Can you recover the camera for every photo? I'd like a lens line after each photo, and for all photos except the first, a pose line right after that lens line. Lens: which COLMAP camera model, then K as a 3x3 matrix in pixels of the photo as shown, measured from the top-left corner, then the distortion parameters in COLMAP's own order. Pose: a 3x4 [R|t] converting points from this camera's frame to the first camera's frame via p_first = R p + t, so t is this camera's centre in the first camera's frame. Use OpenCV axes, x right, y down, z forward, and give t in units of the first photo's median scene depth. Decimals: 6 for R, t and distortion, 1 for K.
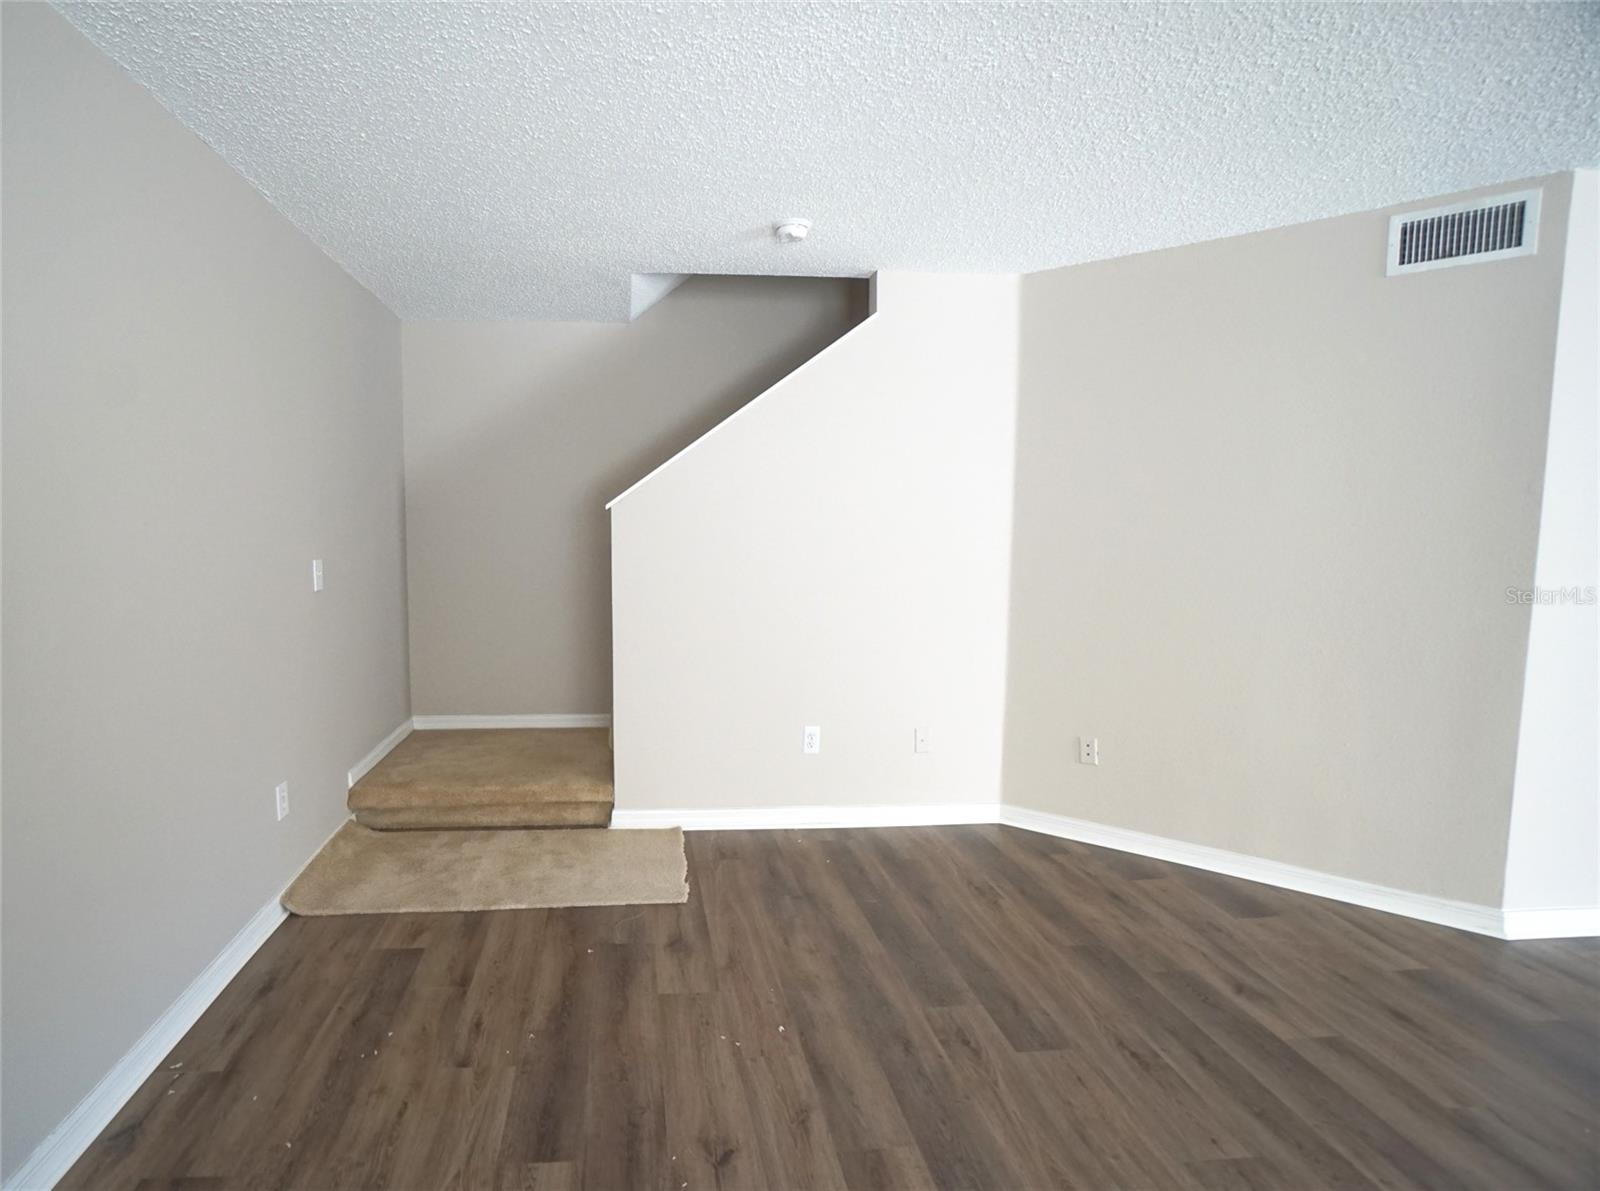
lens RADIAL K [[792.6, 0, 727.8], [0, 792.6, 607.3], [0, 0, 1]] dist [-0.021455, 0.006415]
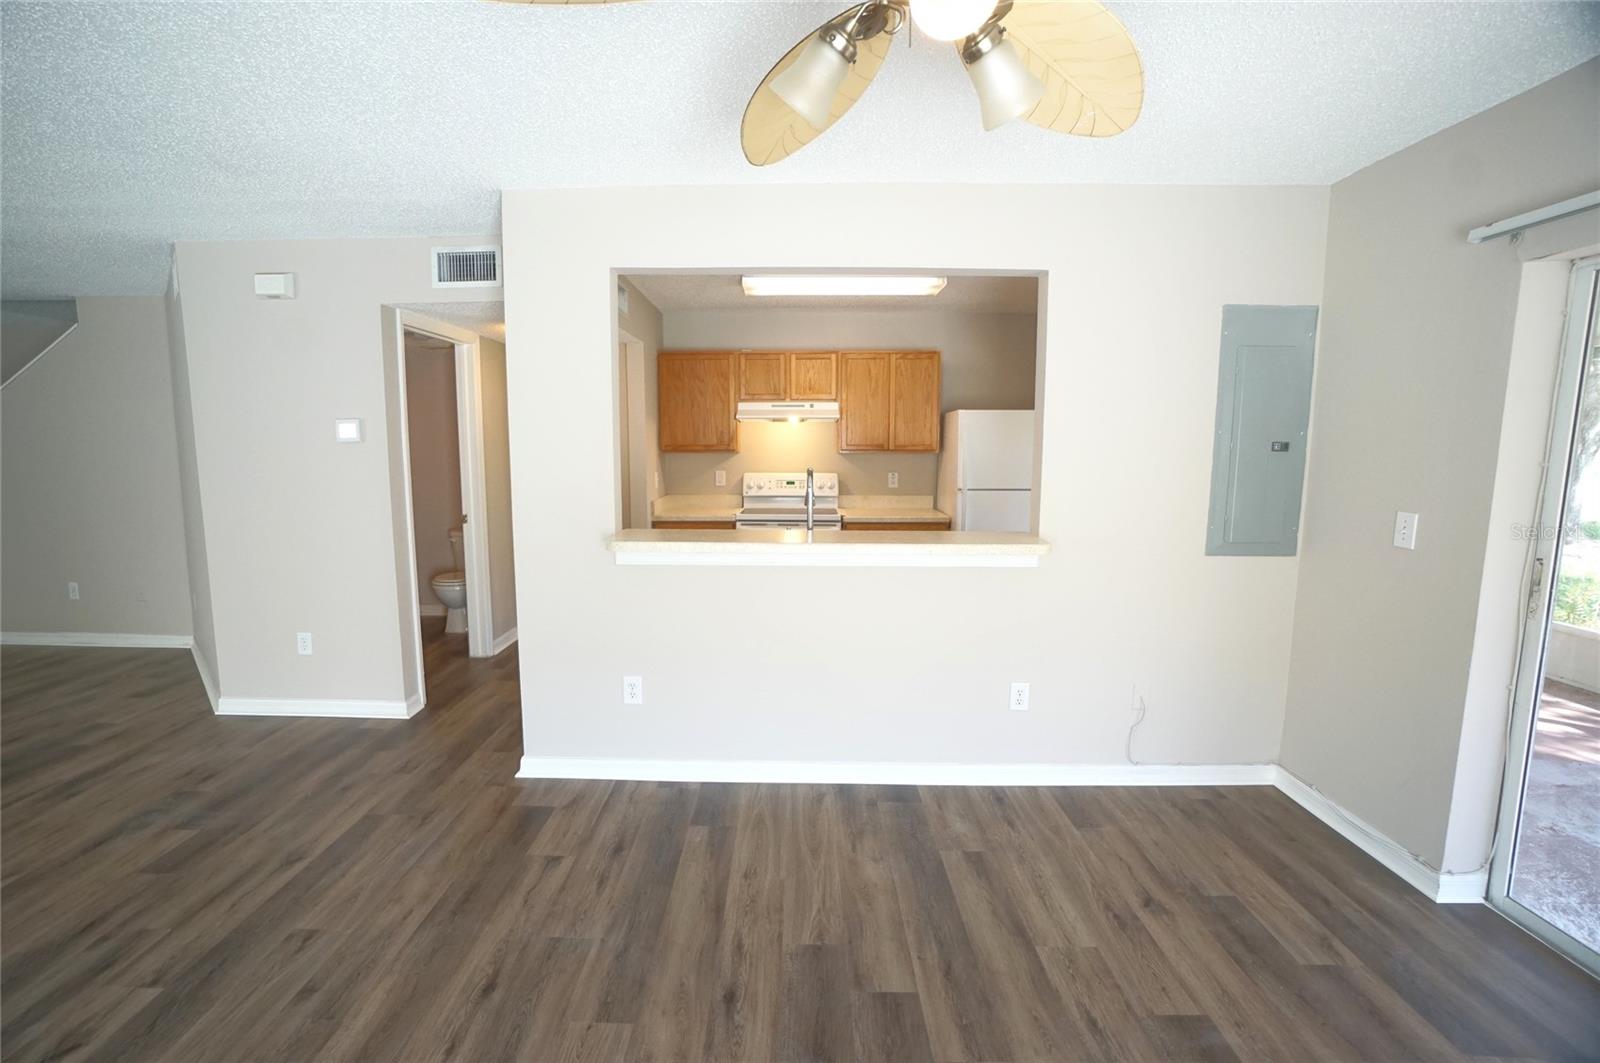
lens RADIAL K [[702.3, 0, 779.0], [0, 702.3, 533.7], [0, 0, 1]] dist [-0.045082, 0.011573]
pose [[0.993193, 0.012579, -0.115796, 2.206964], [-0.008632, 0.999367, 0.034519, -0.008558], [0.116157, -0.033285, 0.992673, -0.246738]]
